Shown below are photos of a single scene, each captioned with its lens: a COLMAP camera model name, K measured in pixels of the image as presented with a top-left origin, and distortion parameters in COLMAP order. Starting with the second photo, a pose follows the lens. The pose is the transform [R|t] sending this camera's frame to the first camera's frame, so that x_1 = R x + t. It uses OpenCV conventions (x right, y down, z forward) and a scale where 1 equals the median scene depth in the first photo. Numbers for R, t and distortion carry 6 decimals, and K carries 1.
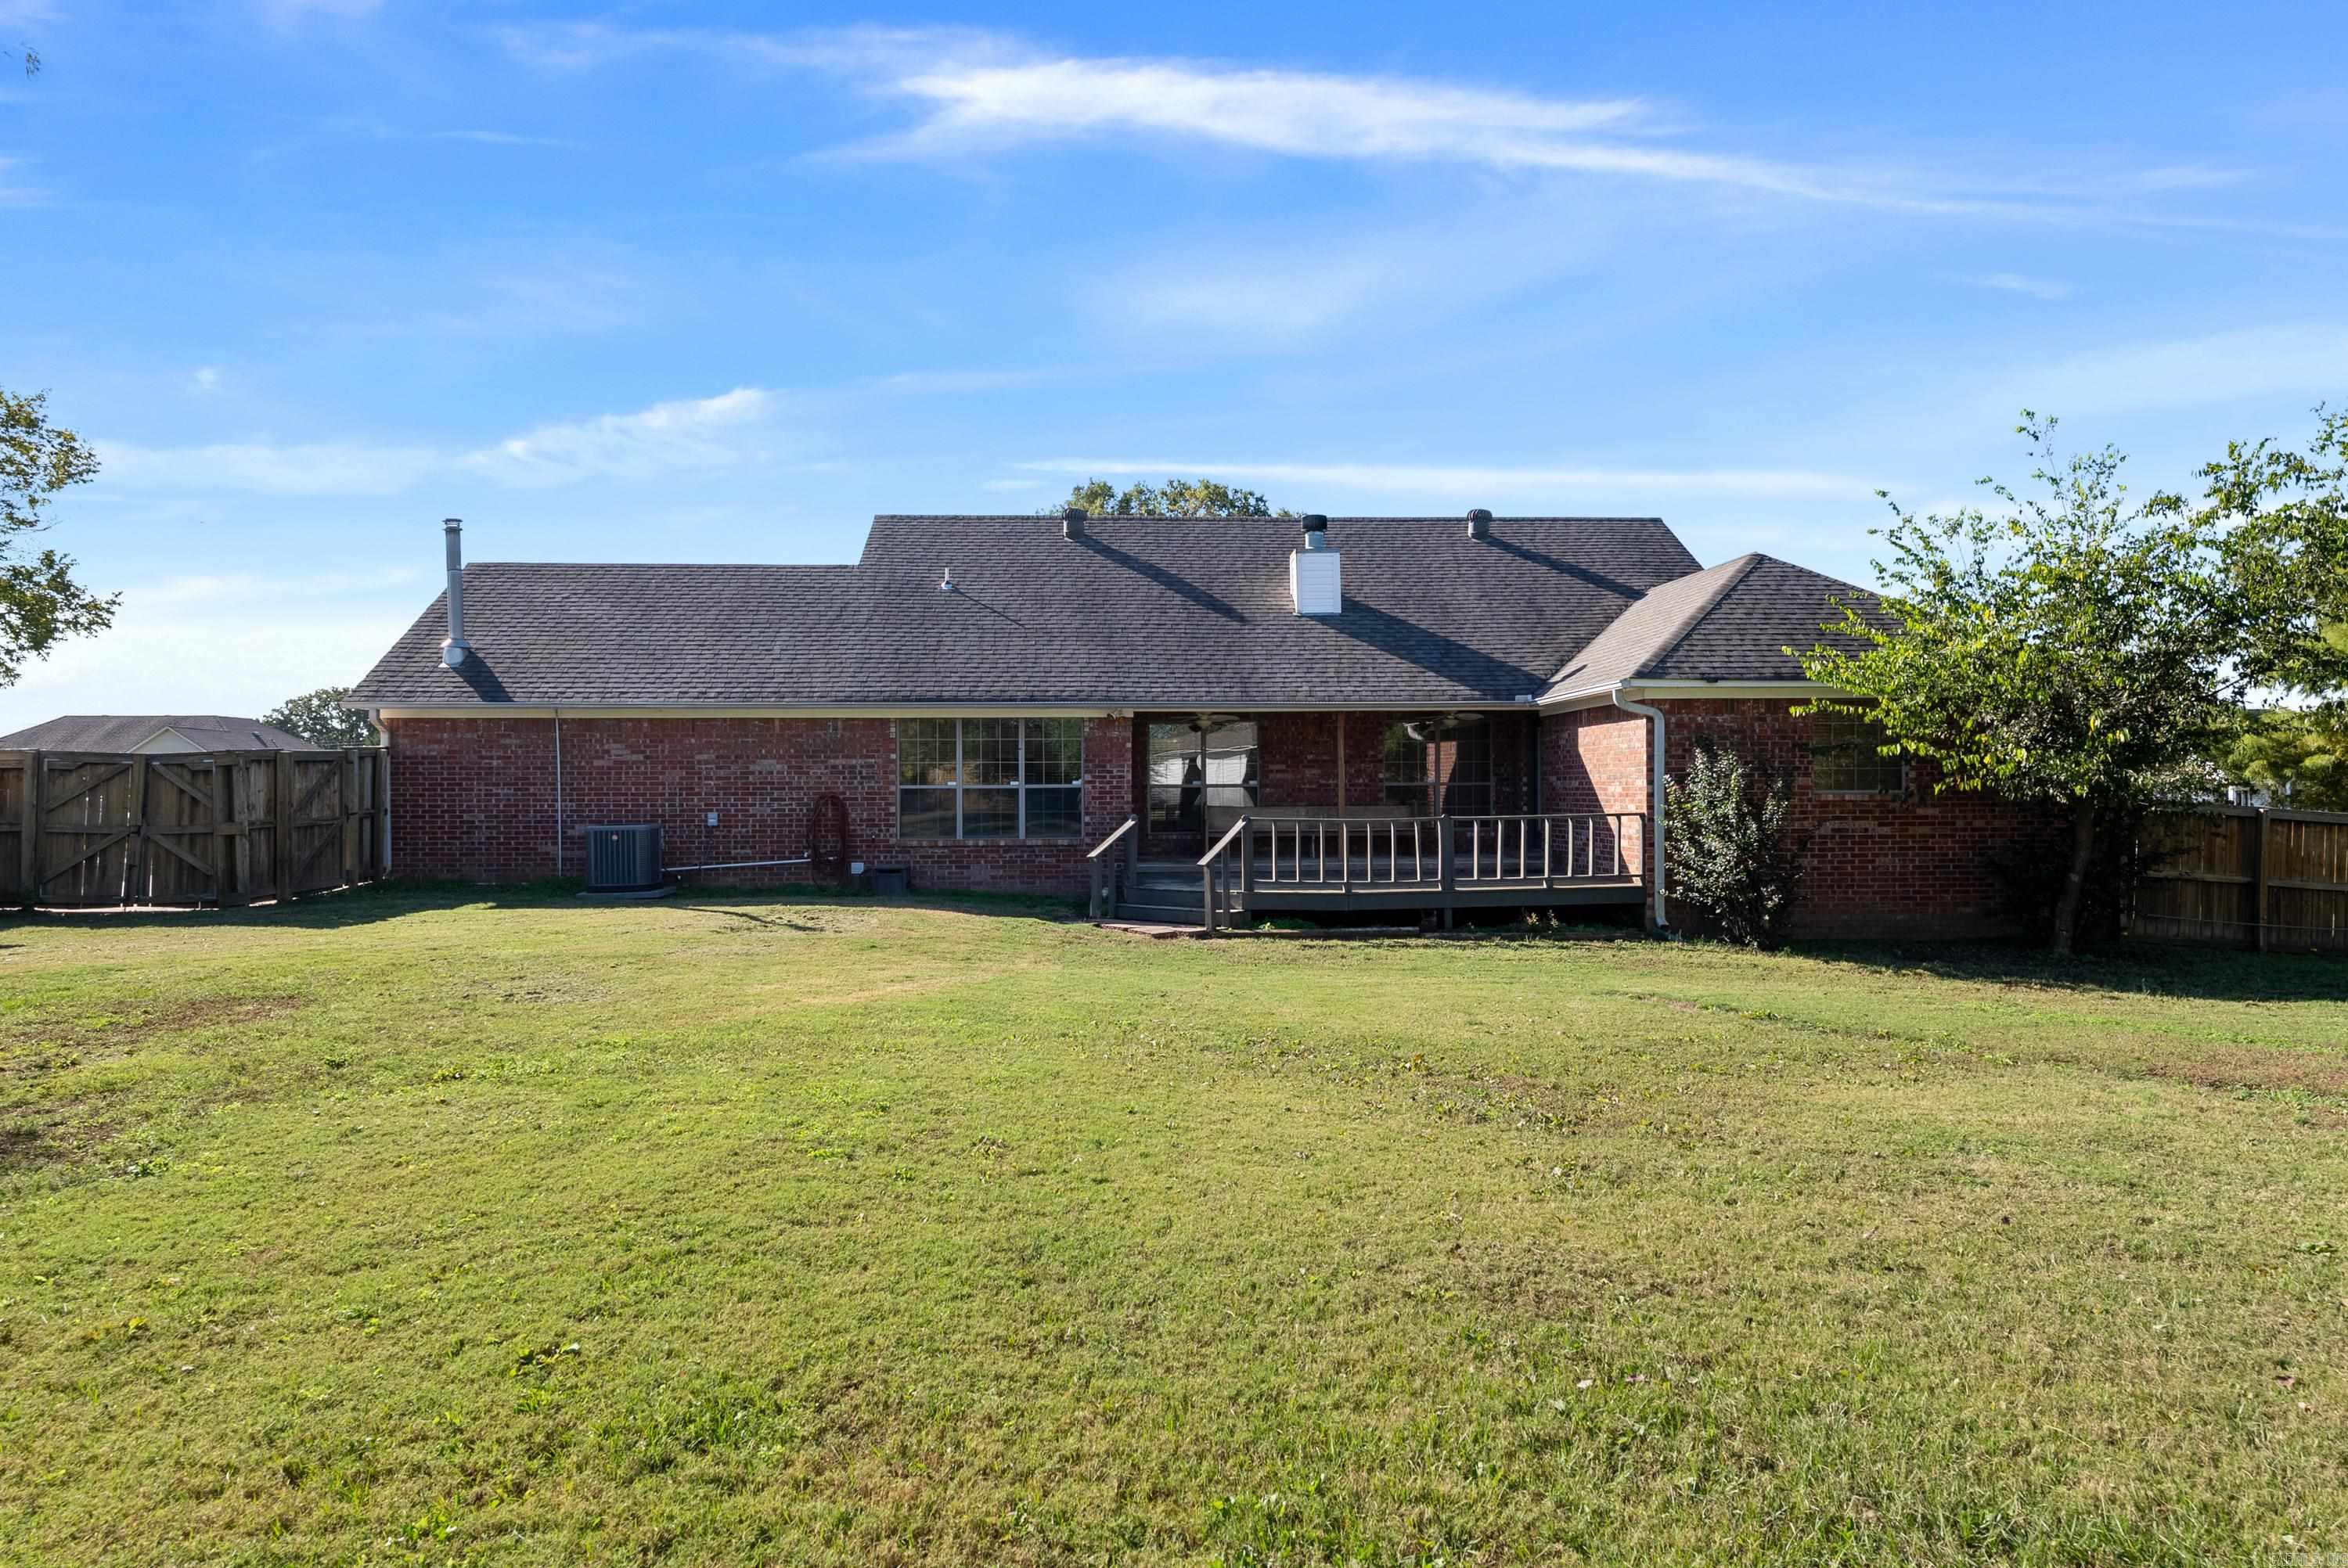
lens RADIAL K [[1401.0, 0, 1174.0], [0, 1401.0, 784.0], [0, 0, 1]] dist [-0.001759, -0.000330]
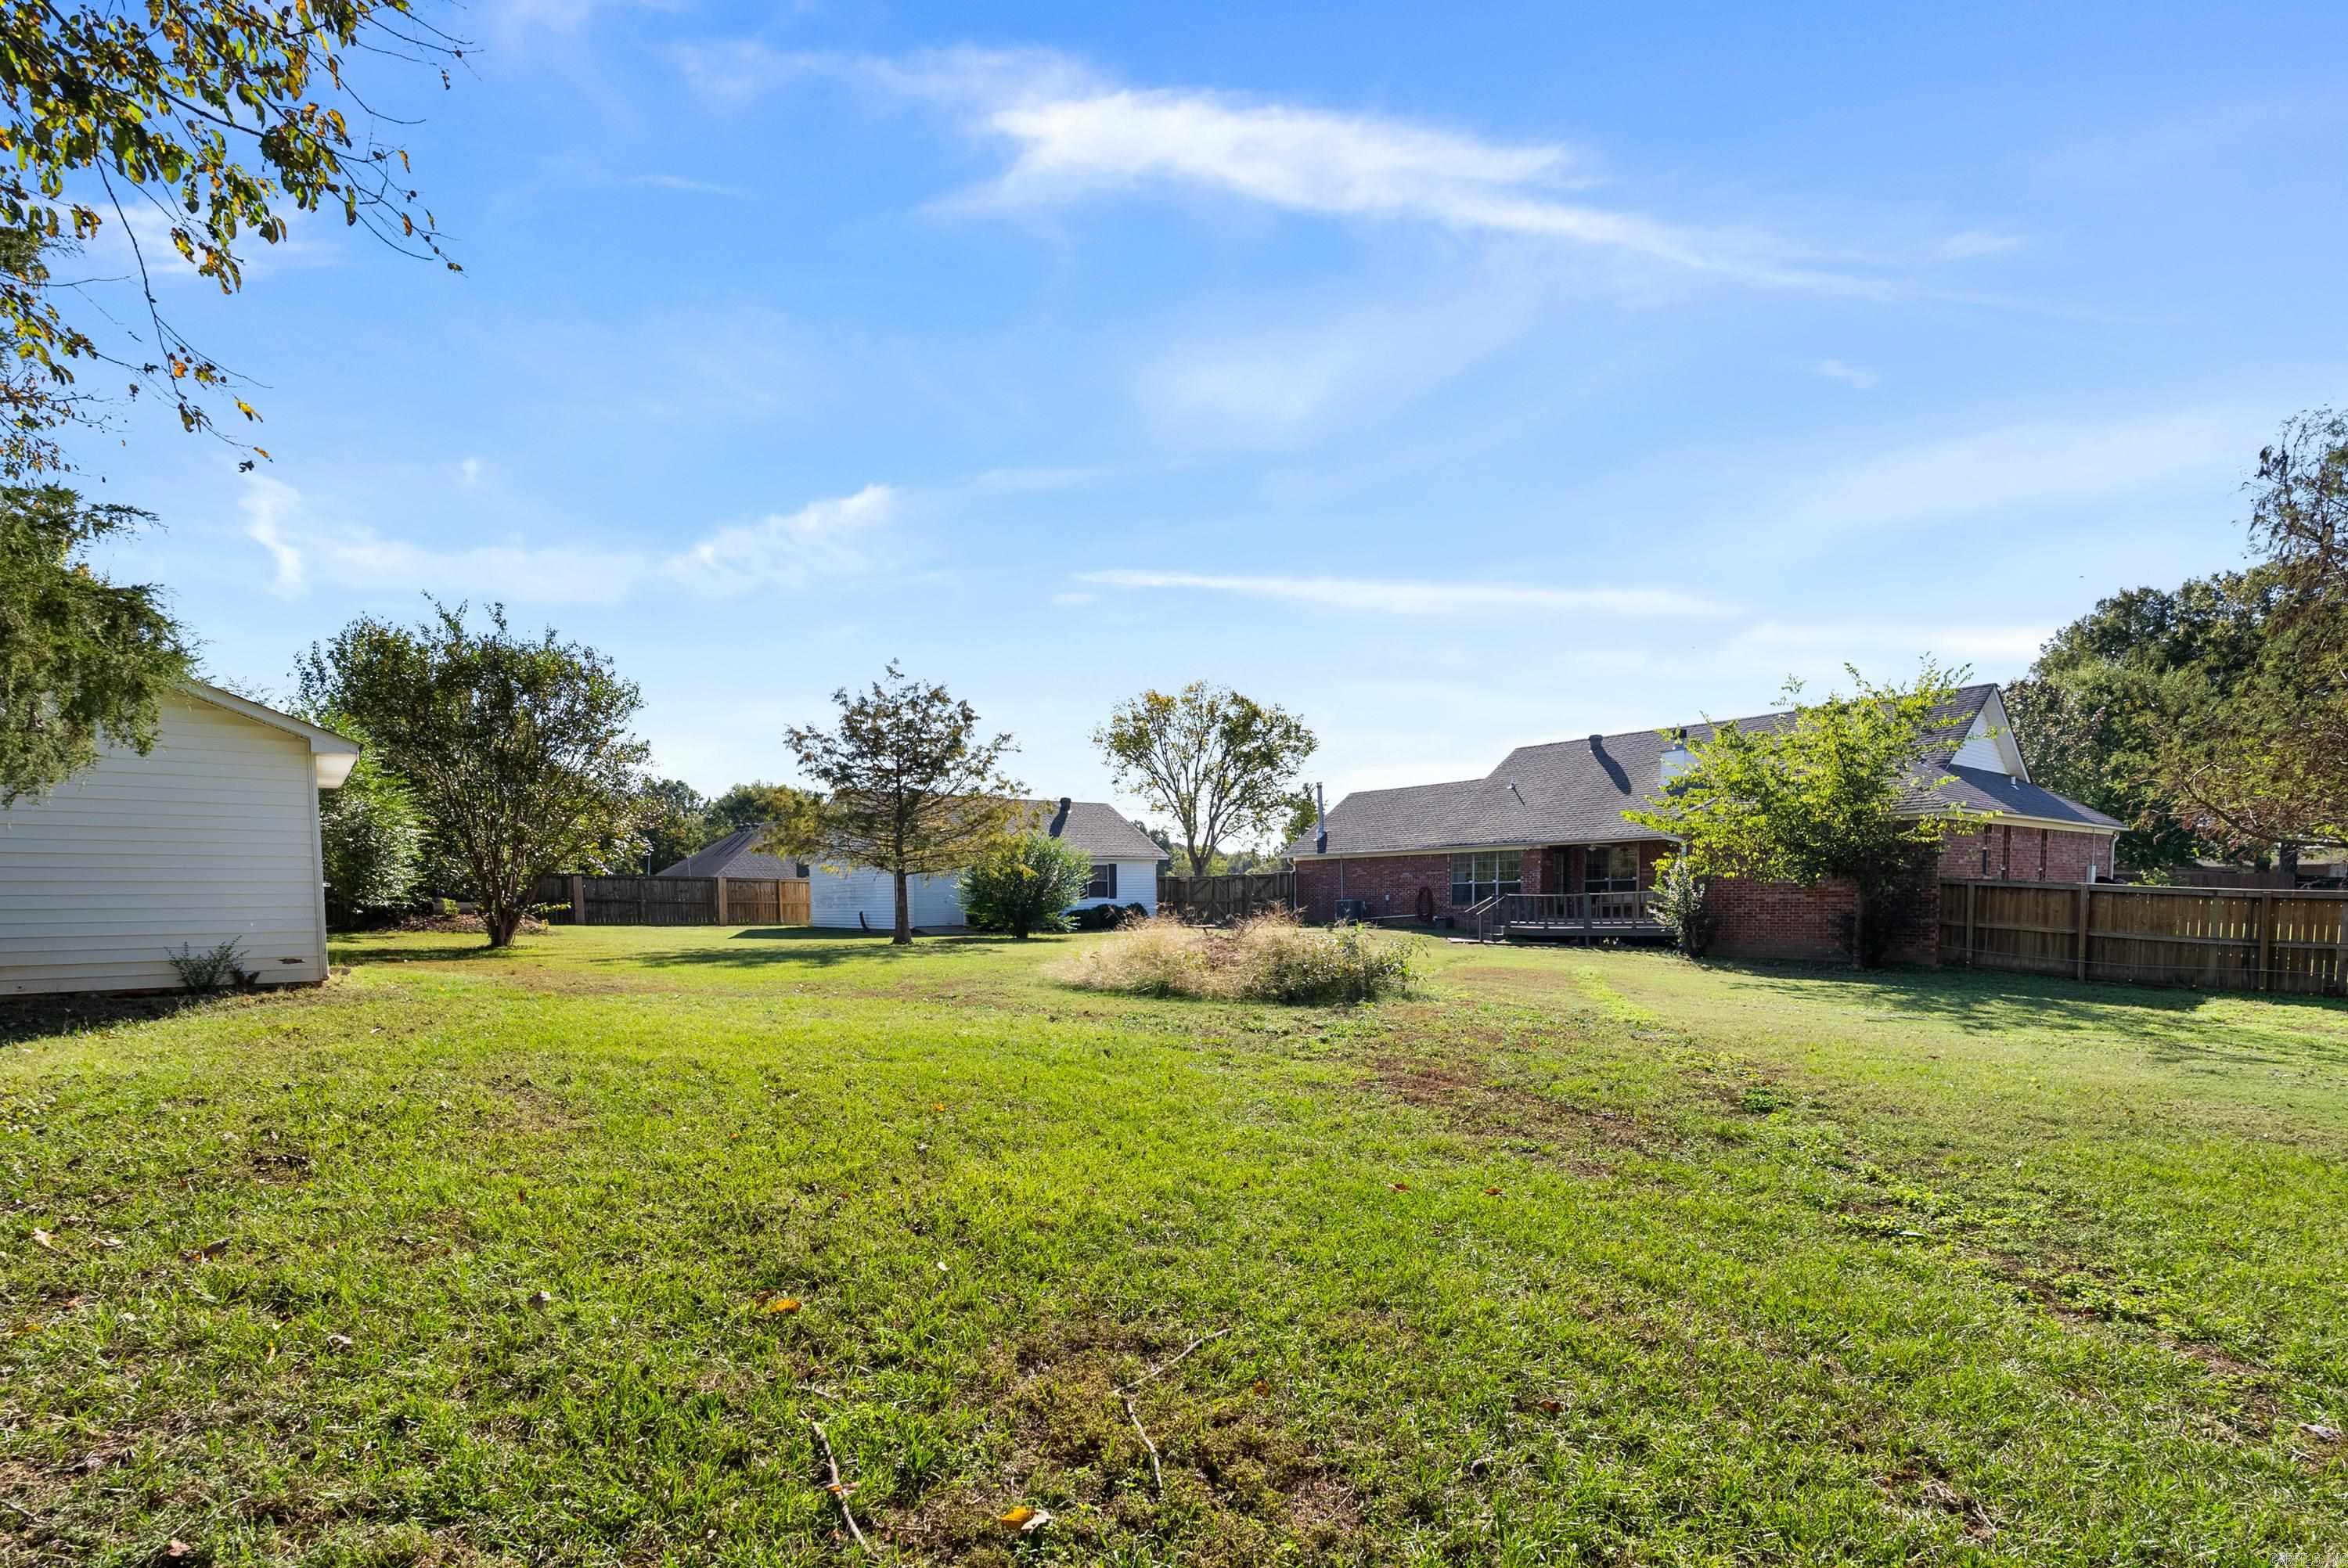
lens RADIAL K [[1040.7, 0, 1178.0], [0, 1040.7, 781.5], [0, 0, 1]] dist [-0.009594, 0.000082]
pose [[0.607987, -0.090180, -0.788809, 0.904094], [0.010194, 0.994333, -0.105820, 0.011706], [0.793882, 0.056296, 0.605461, -0.405760]]
